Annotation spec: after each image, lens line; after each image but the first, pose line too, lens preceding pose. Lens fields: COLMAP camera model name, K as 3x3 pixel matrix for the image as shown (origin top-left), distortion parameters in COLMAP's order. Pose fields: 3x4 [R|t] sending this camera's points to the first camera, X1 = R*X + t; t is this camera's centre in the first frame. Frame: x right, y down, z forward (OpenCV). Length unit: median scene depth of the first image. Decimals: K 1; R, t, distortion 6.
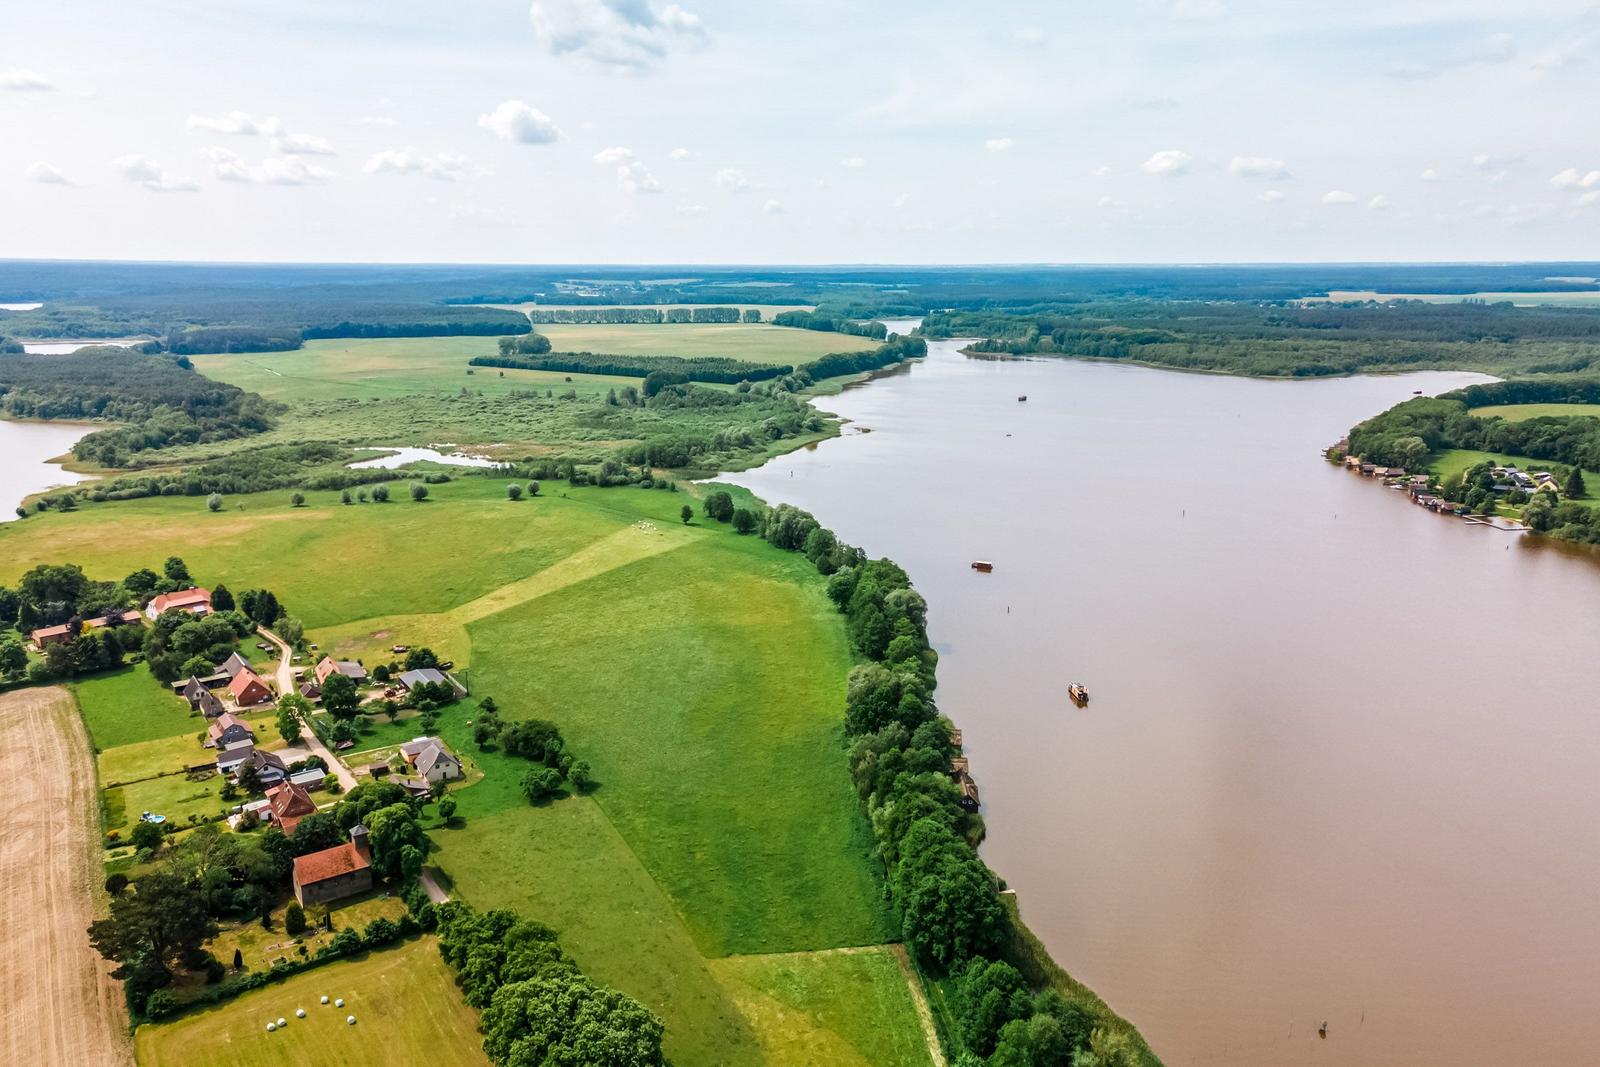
lens RADIAL K [[1171.8, 0, 800.0], [0, 1171.8, 533.5], [0, 0, 1]] dist [0.038942, 0.000350]
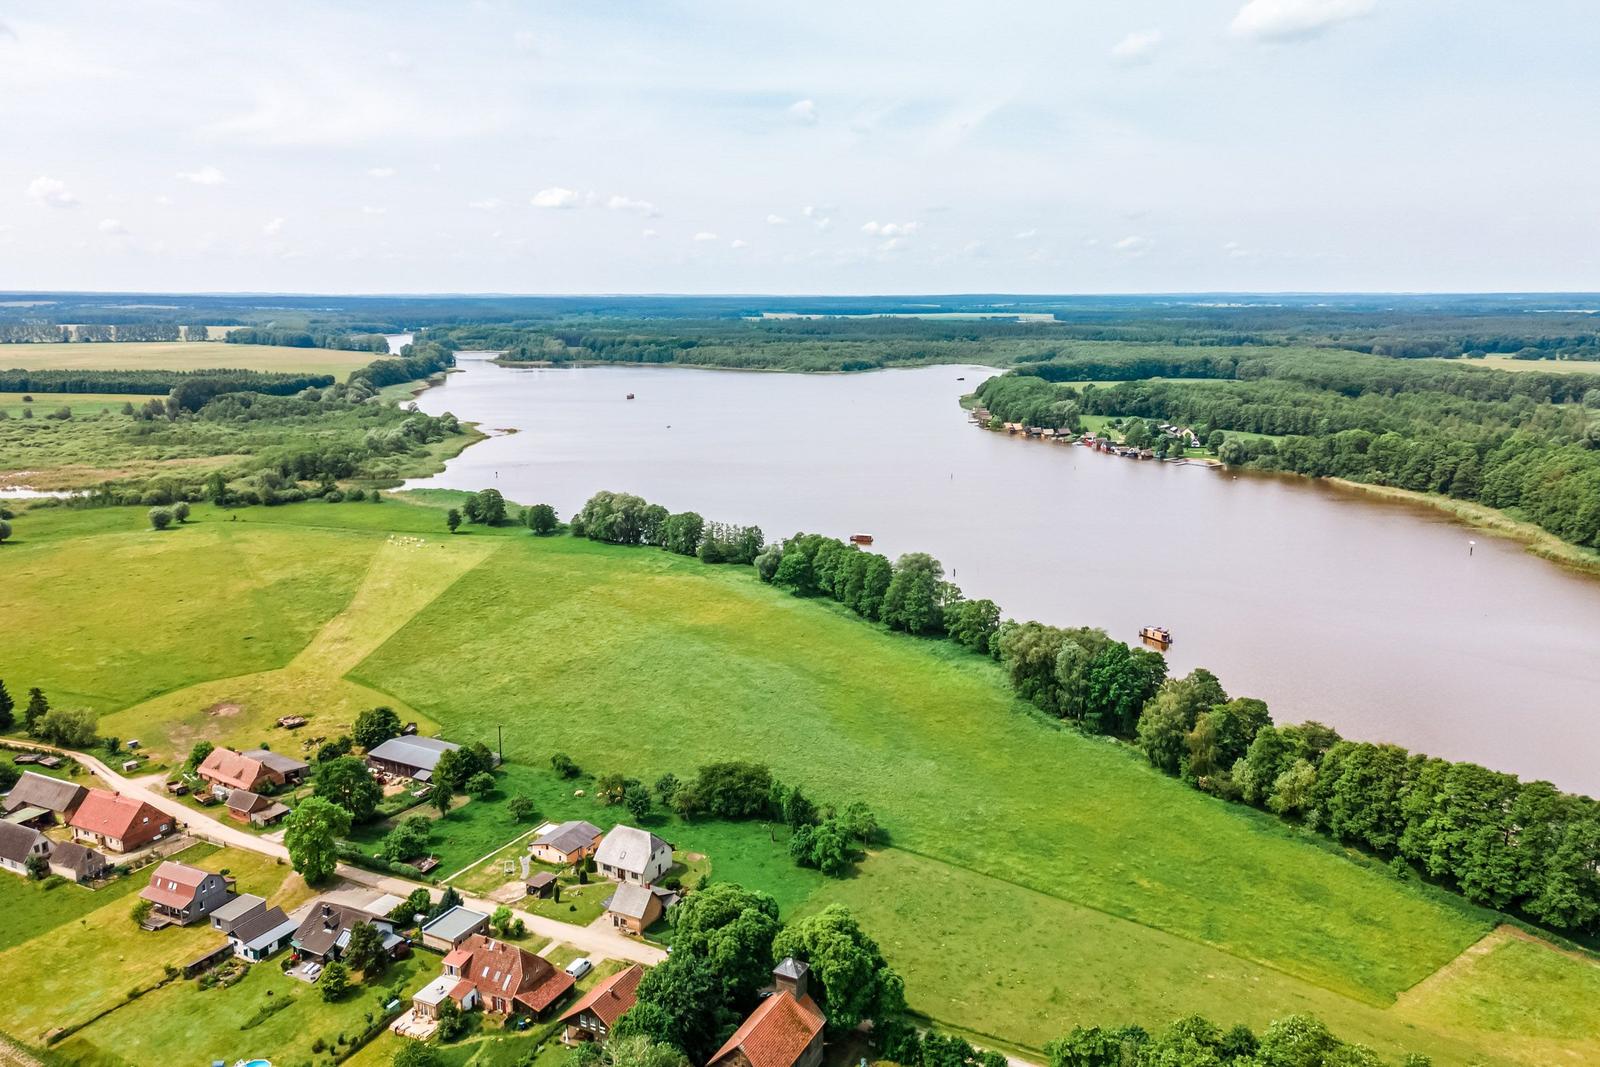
lens RADIAL K [[1171.8, 0, 800.0], [0, 1171.8, 533.5], [0, 0, 1]] dist [0.038942, 0.000350]
pose [[0.878757, -0.095460, 0.467625, -0.120847], [0.108325, 0.994115, -0.000626, 0.008192], [-0.464814, 0.051206, 0.883927, 0.093494]]
